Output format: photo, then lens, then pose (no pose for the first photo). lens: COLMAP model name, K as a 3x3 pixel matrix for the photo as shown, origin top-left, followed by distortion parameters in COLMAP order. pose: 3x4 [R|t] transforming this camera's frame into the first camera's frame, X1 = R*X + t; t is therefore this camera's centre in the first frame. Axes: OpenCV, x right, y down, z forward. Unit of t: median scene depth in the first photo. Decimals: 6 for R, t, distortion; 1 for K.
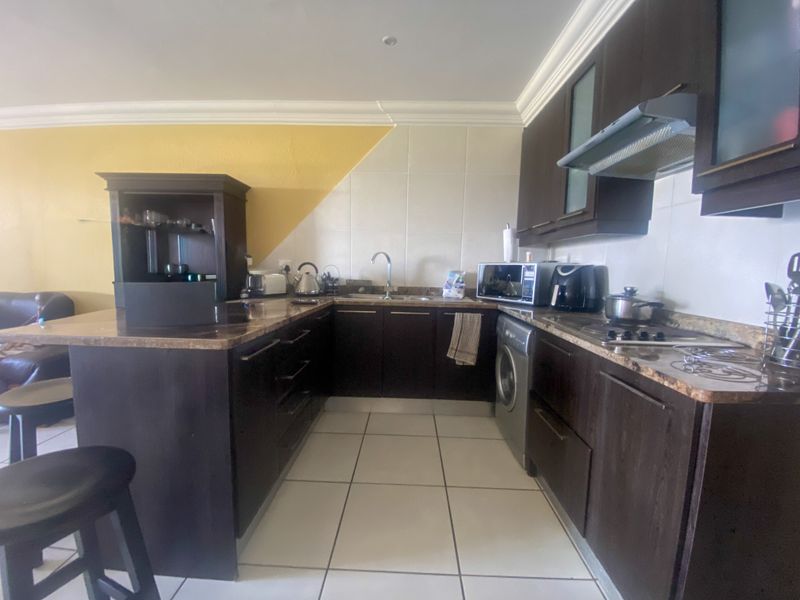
lens RADIAL K [[322.3, 0, 400.0], [0, 322.3, 300.0], [0, 0, 1]] dist [0.000654, -0.000136]
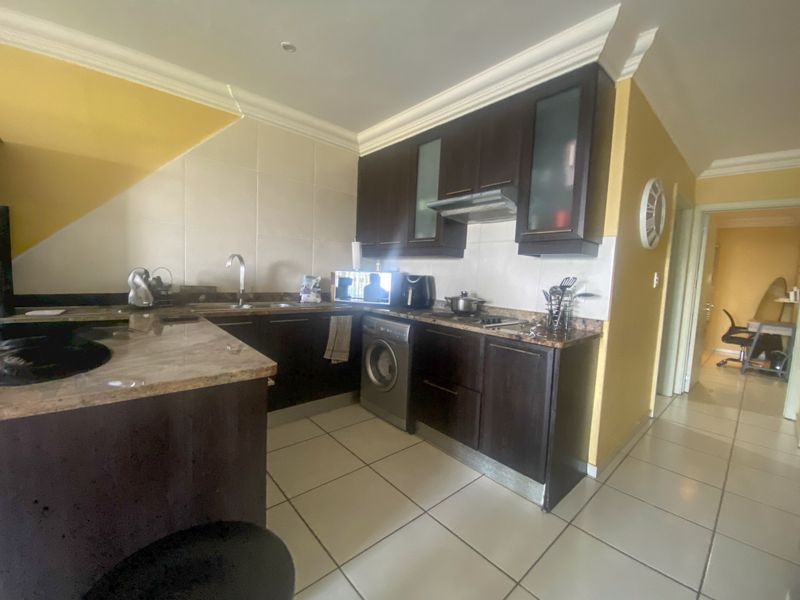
lens RADIAL K [[324.1, 0, 400.0], [0, 324.1, 300.0], [0, 0, 1]] dist [-0.000227, -0.000076]
pose [[0.729129, -0.041170, 0.683137, -0.406382], [0.038752, 0.999071, 0.018848, -0.027215], [-0.683278, 0.012730, 0.730047, 0.040072]]
